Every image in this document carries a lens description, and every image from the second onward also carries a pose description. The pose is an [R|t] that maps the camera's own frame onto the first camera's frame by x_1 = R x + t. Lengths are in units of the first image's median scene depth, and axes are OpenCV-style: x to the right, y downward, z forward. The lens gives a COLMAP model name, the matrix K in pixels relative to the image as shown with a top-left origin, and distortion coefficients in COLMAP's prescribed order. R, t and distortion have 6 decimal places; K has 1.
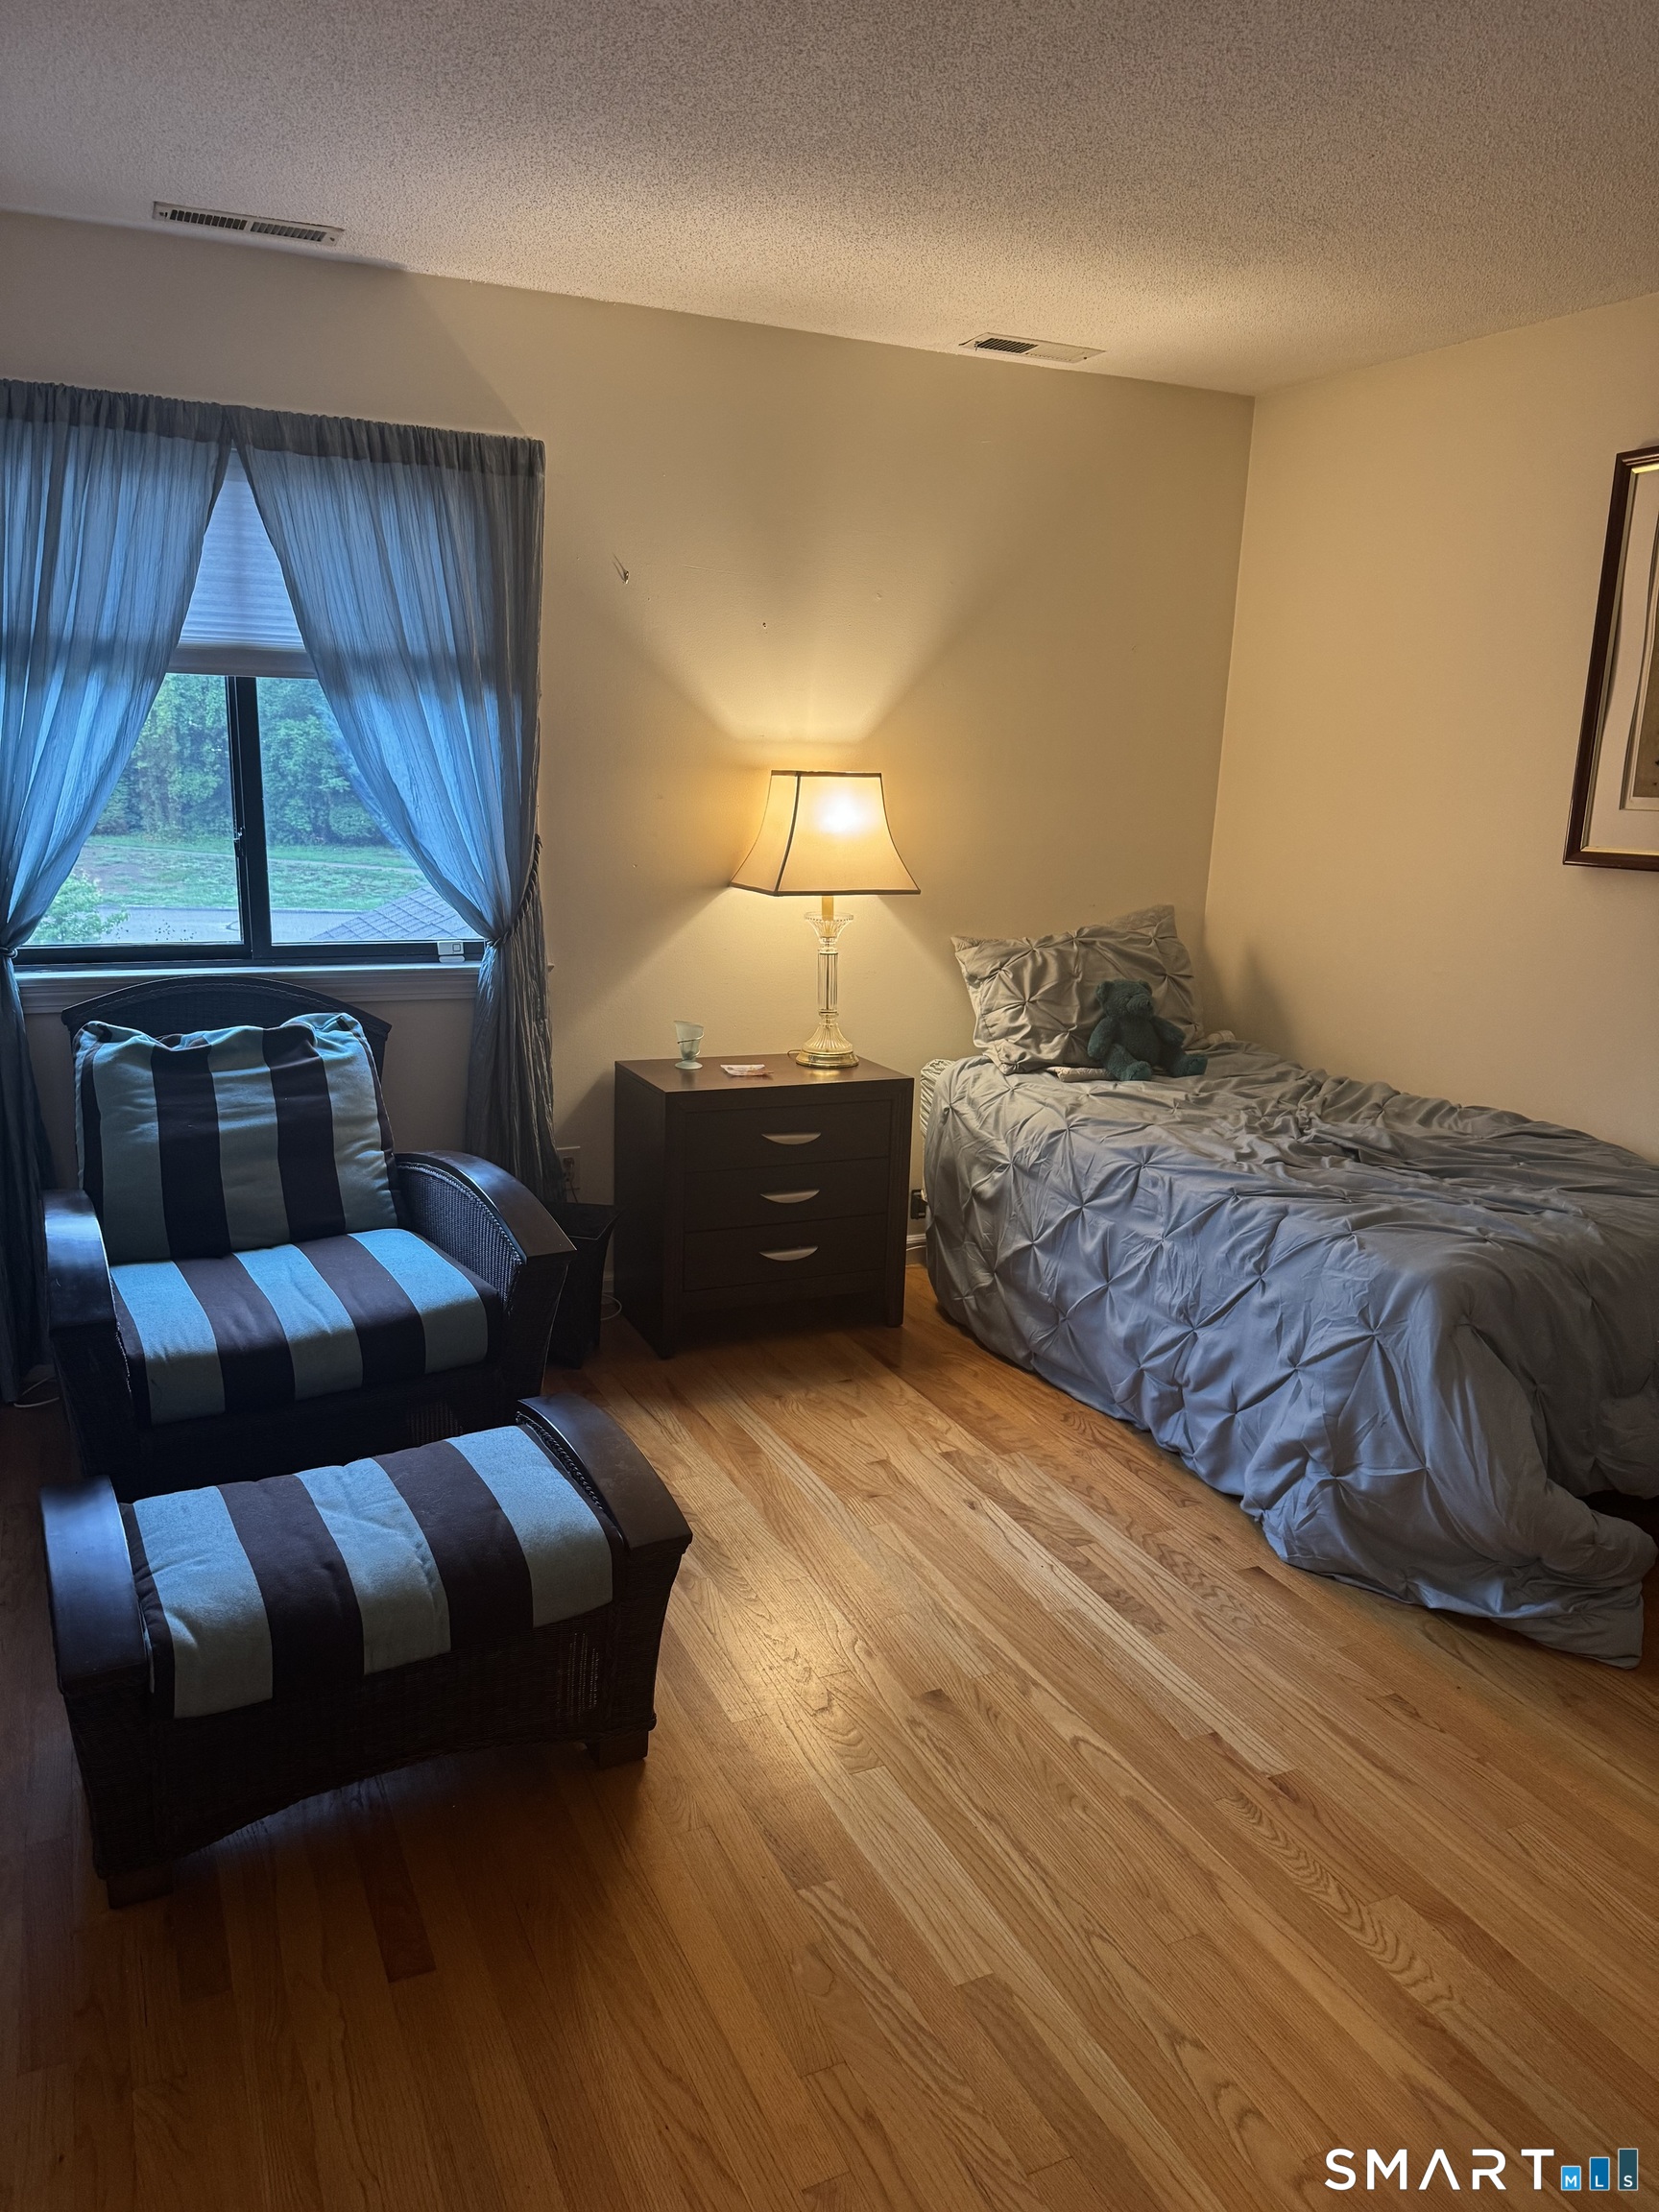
lens RADIAL K [[1544.9, 0, 846.1], [0, 1544.9, 1097.6], [0, 0, 1]] dist [0.018286, -0.014301]
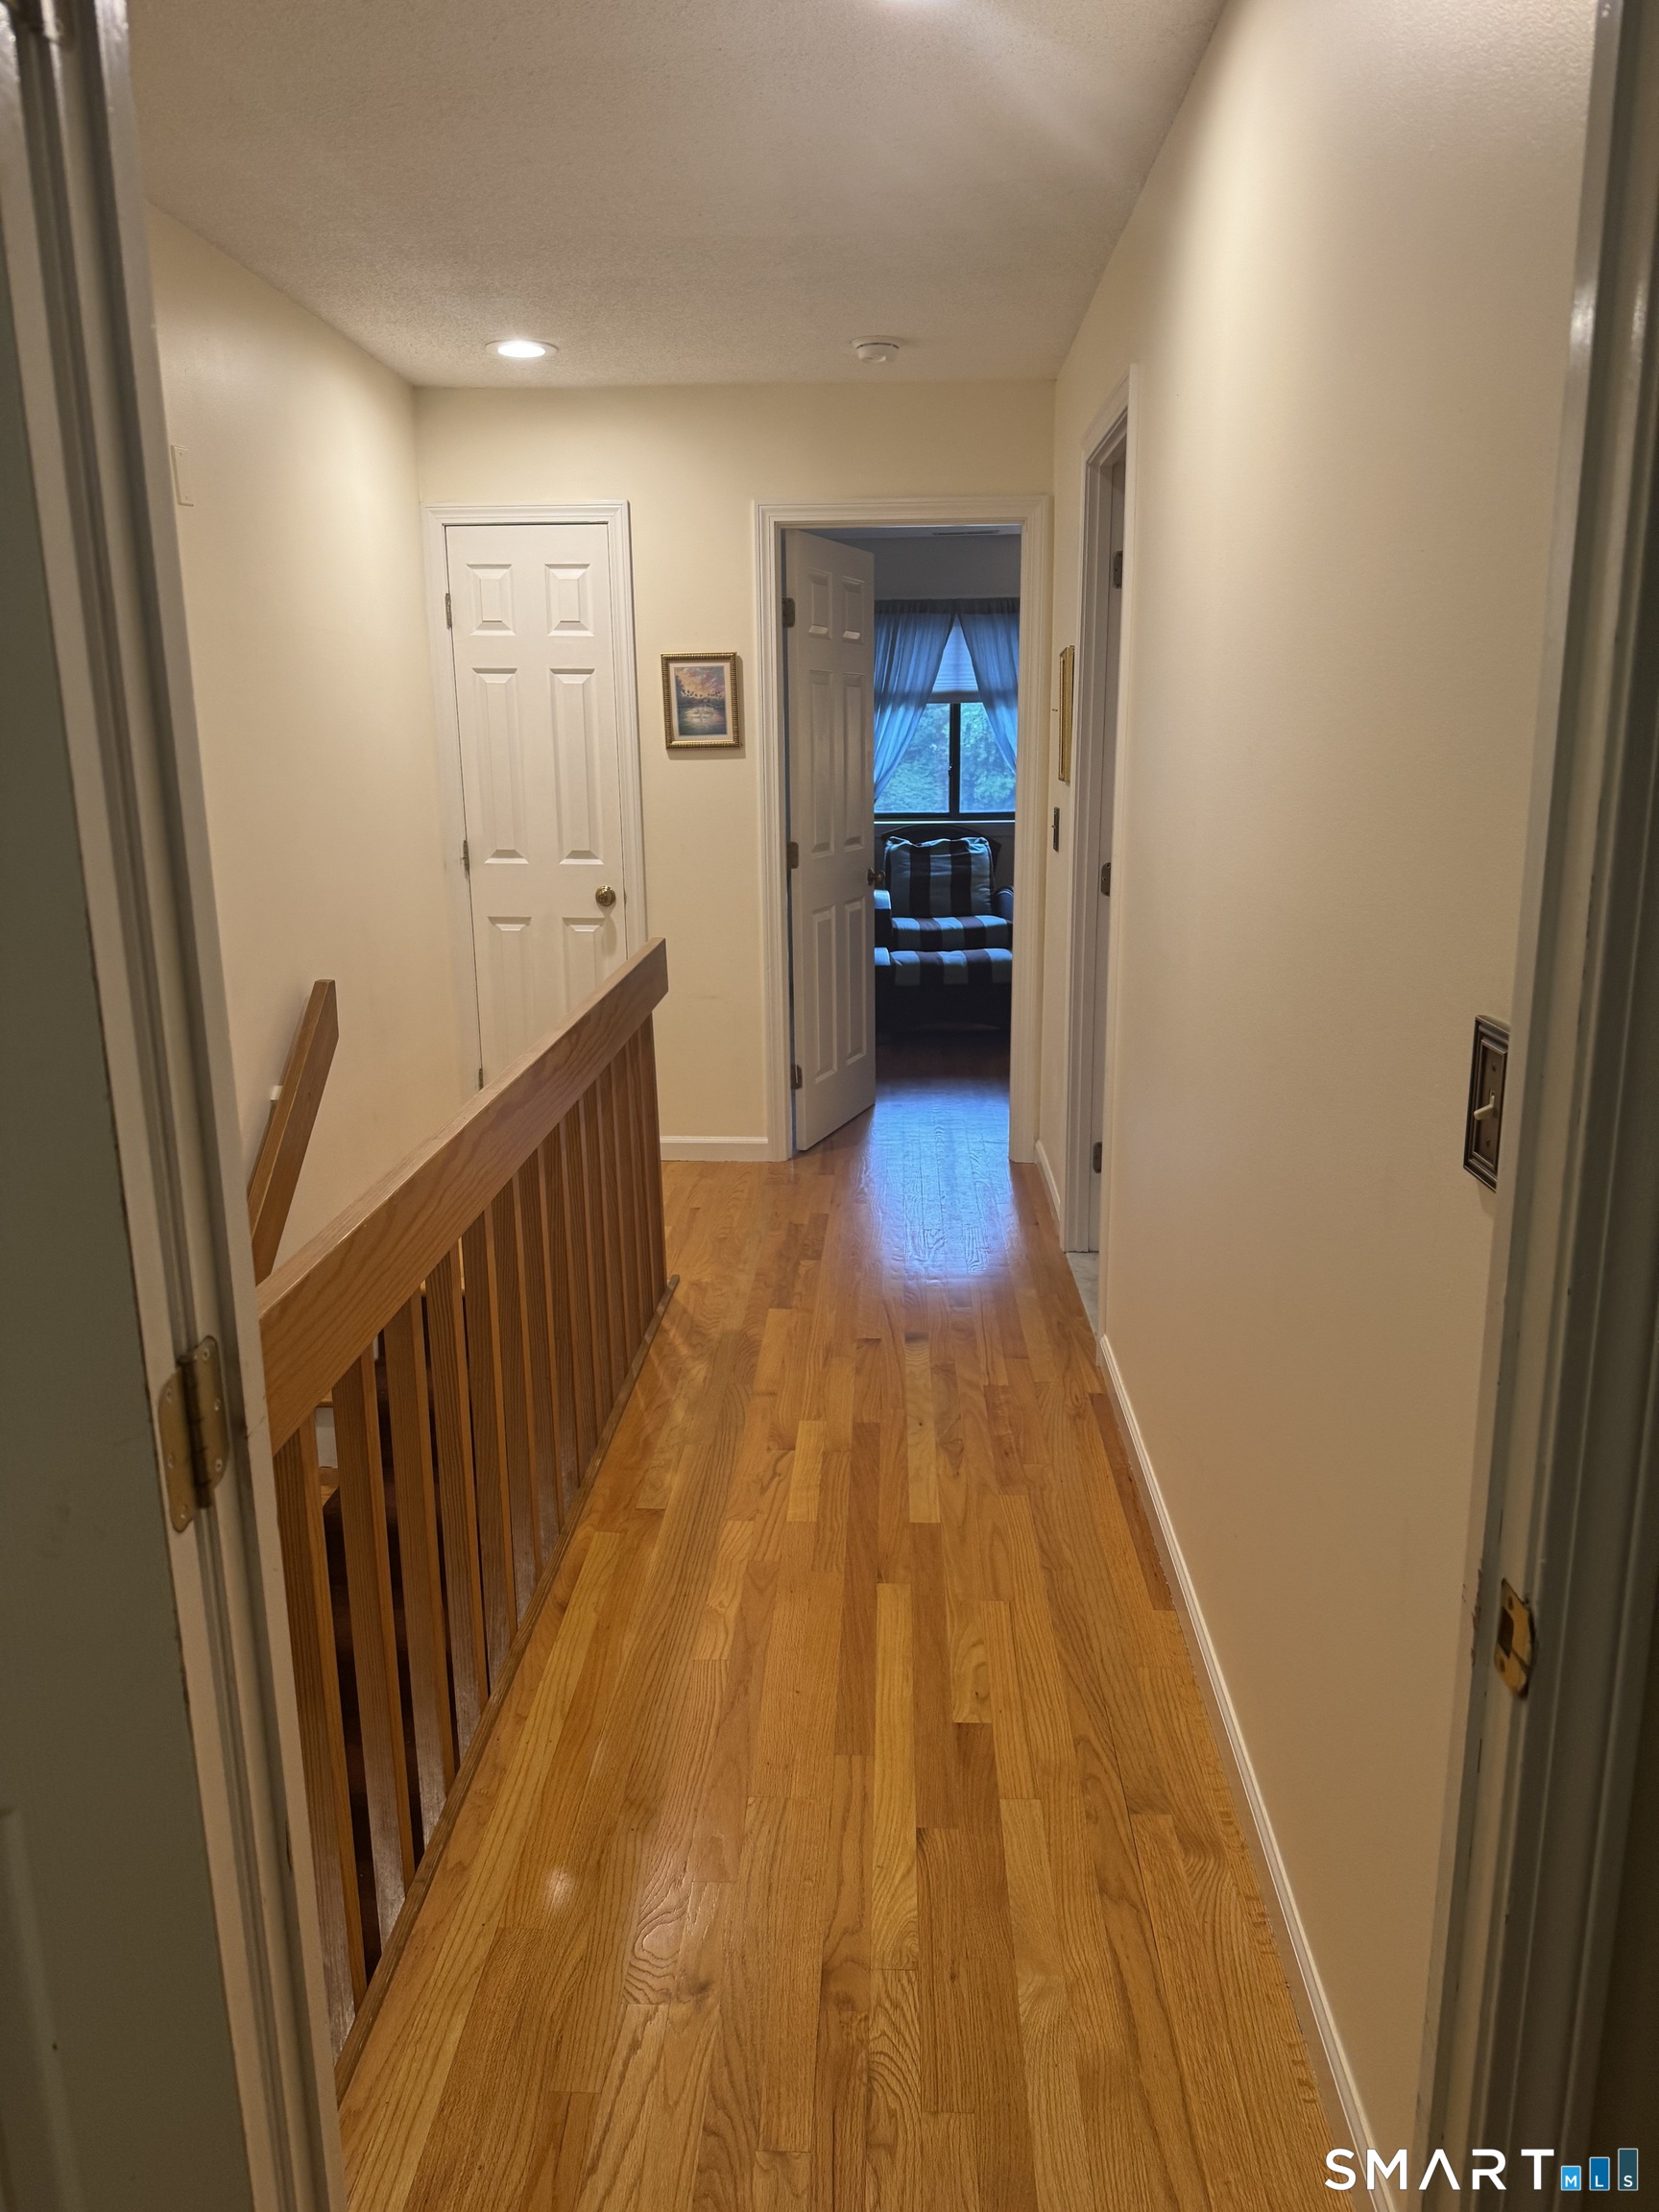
lens RADIAL K [[1544.9, 0, 831.2], [0, 1544.9, 1112.6], [0, 0, 1]] dist [0.018286, -0.014301]
pose [[0.876316, 0.073336, -0.476122, 0.692101], [-0.069424, 0.997253, 0.025827, 0.346521], [0.476708, 0.010422, 0.879000, -1.321076]]
